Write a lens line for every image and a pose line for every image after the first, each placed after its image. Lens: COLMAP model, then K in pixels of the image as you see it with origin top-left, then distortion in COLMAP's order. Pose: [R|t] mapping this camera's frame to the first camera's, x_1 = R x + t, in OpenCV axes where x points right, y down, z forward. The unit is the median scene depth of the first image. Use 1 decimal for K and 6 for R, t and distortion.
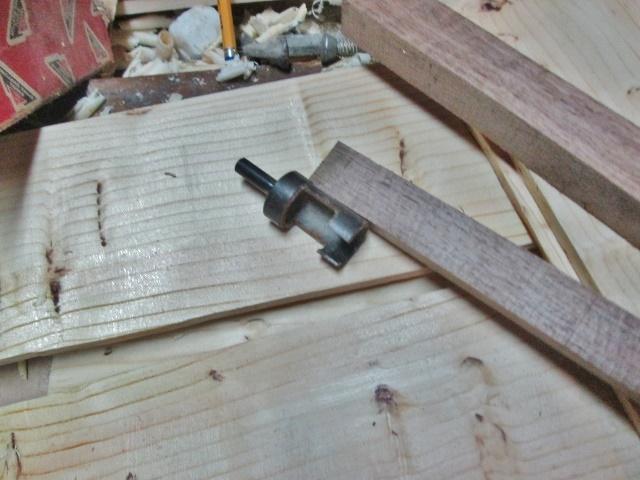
lens RADIAL K [[527.7, 0, 320.3], [0, 527.7, 241.1], [0, 0, 1]] dist [-0.046344, -0.002120]
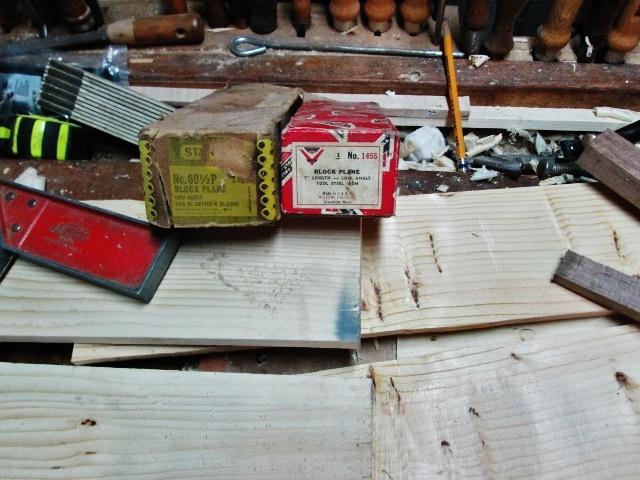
lens RADIAL K [[527.7, 0, 319.8], [0, 527.7, 238.4], [0, 0, 1]] dist [-0.046344, -0.002120]
pose [[0.992623, 0.115976, -0.035340, -0.706709], [-0.120341, 0.977911, -0.170901, 0.220715], [0.014739, 0.173893, 0.984654, -0.609976]]
